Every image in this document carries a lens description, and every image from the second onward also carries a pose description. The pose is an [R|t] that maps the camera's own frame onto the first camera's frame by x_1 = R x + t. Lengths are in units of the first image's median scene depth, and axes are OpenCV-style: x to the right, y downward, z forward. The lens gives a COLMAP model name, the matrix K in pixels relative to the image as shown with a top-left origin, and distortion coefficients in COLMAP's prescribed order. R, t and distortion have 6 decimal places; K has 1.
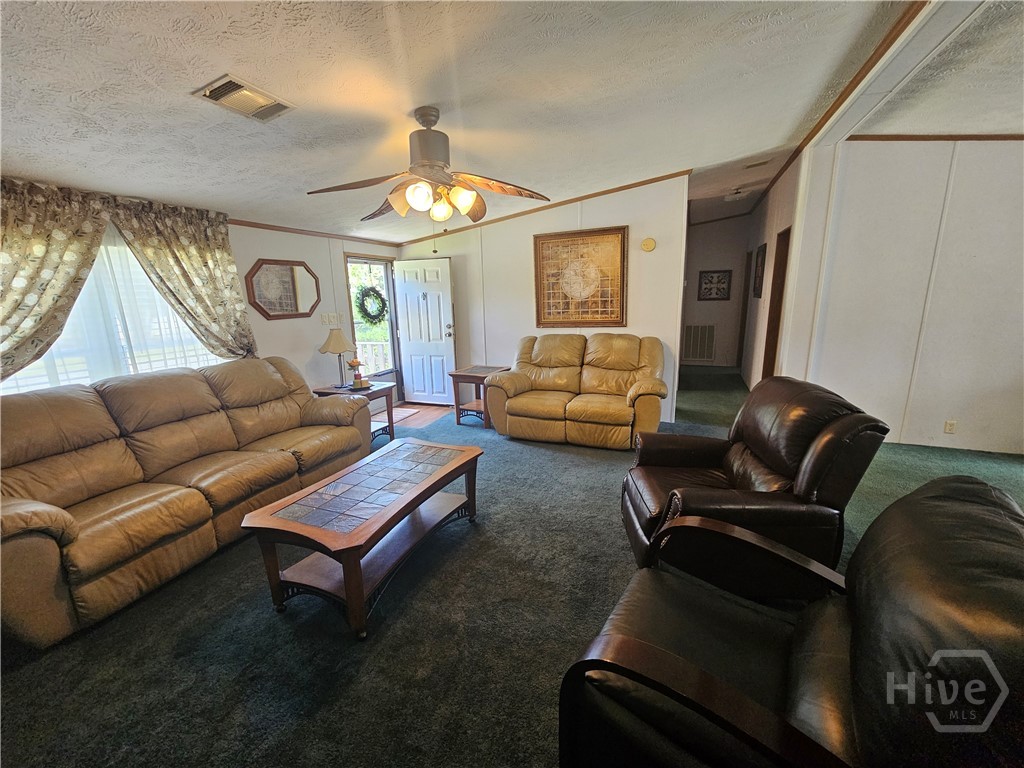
lens RADIAL K [[417.8, 0, 507.5], [0, 417.8, 385.8], [0, 0, 1]] dist [0.000129, -0.000918]
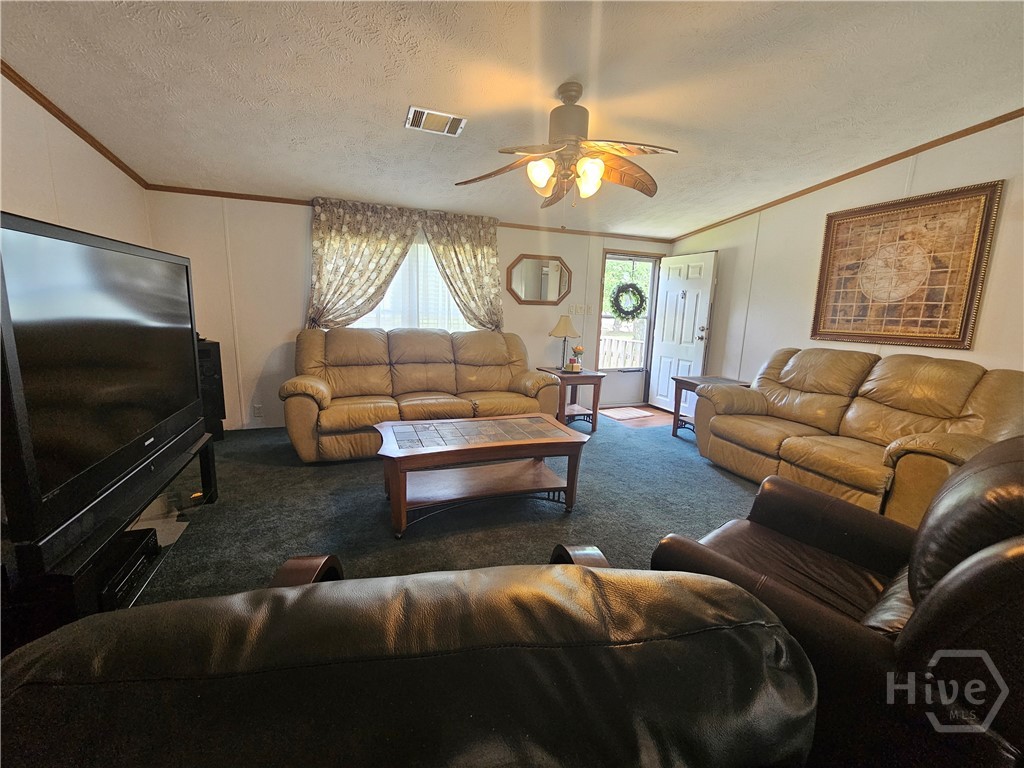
lens RADIAL K [[417.8, 0, 511.6], [0, 417.8, 386.1], [0, 0, 1]] dist [0.000129, -0.000918]
pose [[0.687169, 0.184120, -0.702779, 0.301037], [-0.204779, 0.977217, 0.055789, 0.012419], [0.697040, 0.105578, 0.709217, 0.138496]]
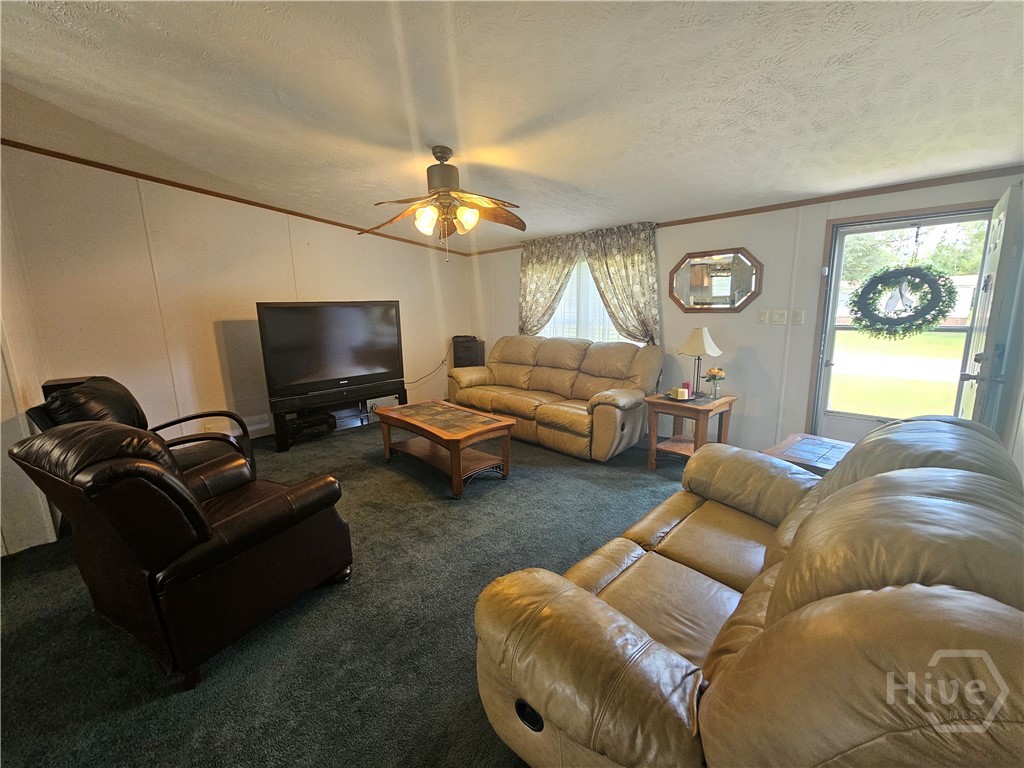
lens RADIAL K [[417.8, 0, 516.2], [0, 417.8, 380.0], [0, 0, 1]] dist [0.000129, -0.000918]
pose [[-0.377342, 0.190434, -0.906283, 0.525574], [-0.176061, 0.946028, 0.272091, -0.200219], [0.909184, 0.262232, -0.323448, 0.961200]]
